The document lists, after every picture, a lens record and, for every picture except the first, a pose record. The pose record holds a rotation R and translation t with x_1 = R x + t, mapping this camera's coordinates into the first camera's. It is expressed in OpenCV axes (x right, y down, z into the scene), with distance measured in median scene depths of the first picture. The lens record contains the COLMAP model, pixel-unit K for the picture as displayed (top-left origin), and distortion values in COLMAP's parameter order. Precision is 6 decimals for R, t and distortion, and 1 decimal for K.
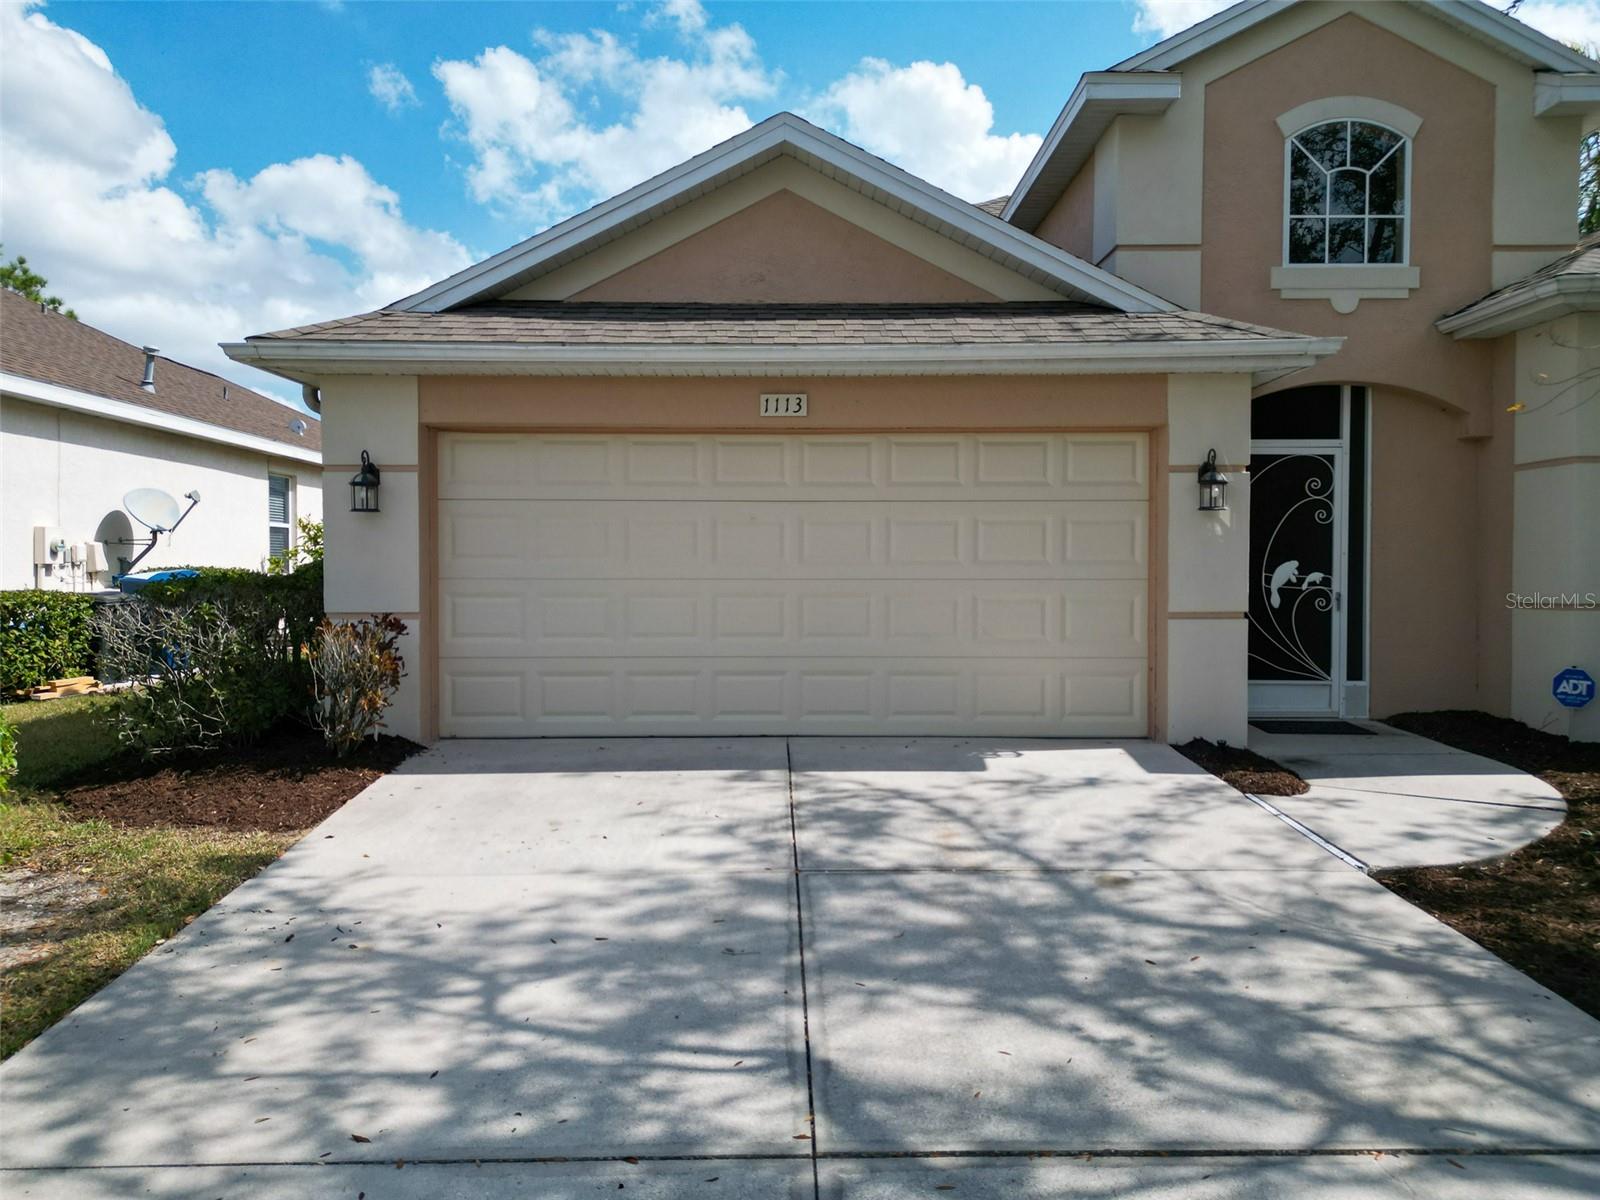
lens RADIAL K [[1133.1, 0, 796.9], [0, 1133.1, 592.7], [0, 0, 1]] dist [0.074546, -0.049119]
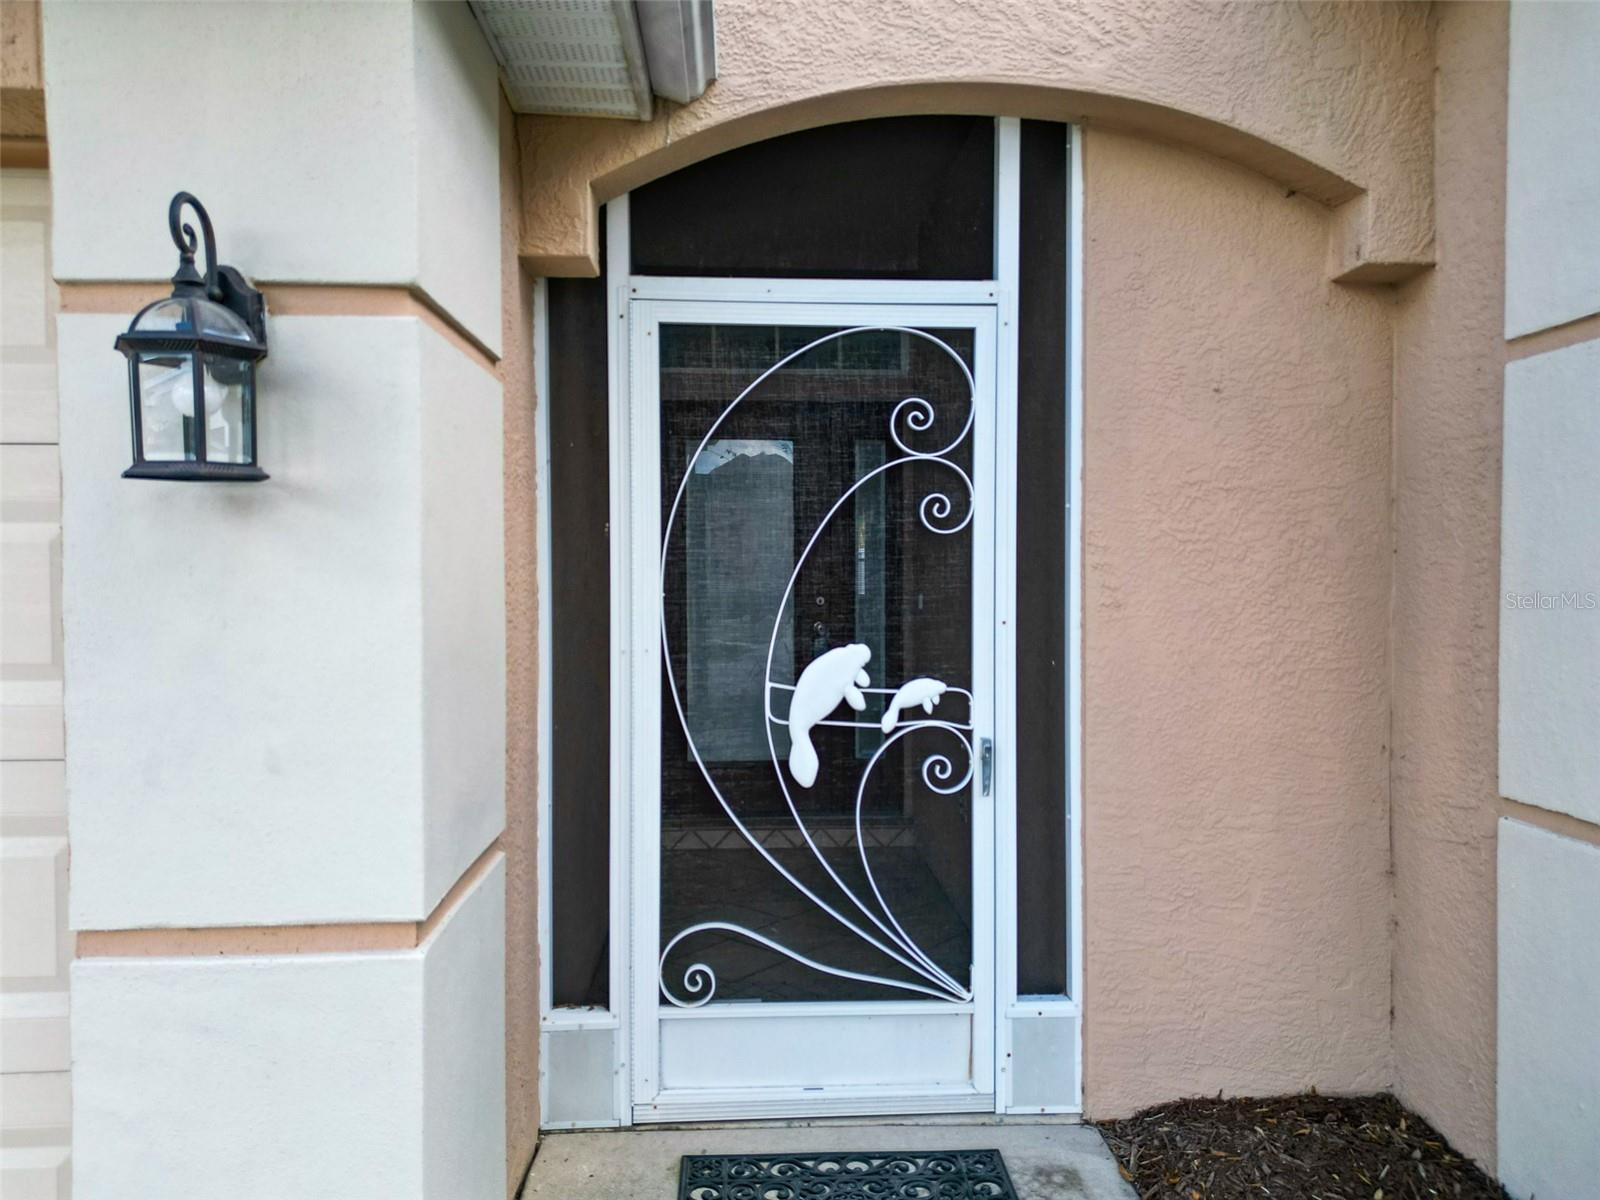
lens RADIAL K [[1116.8, 0, 800.0], [0, 1116.8, 600.0], [0, 0, 1]] dist [0.108024, -0.126991]
pose [[0.998743, -0.002246, 0.050080, 0.476358], [0.002000, 0.999986, 0.004971, -0.050658], [-0.050091, -0.004864, 0.998733, 0.803646]]
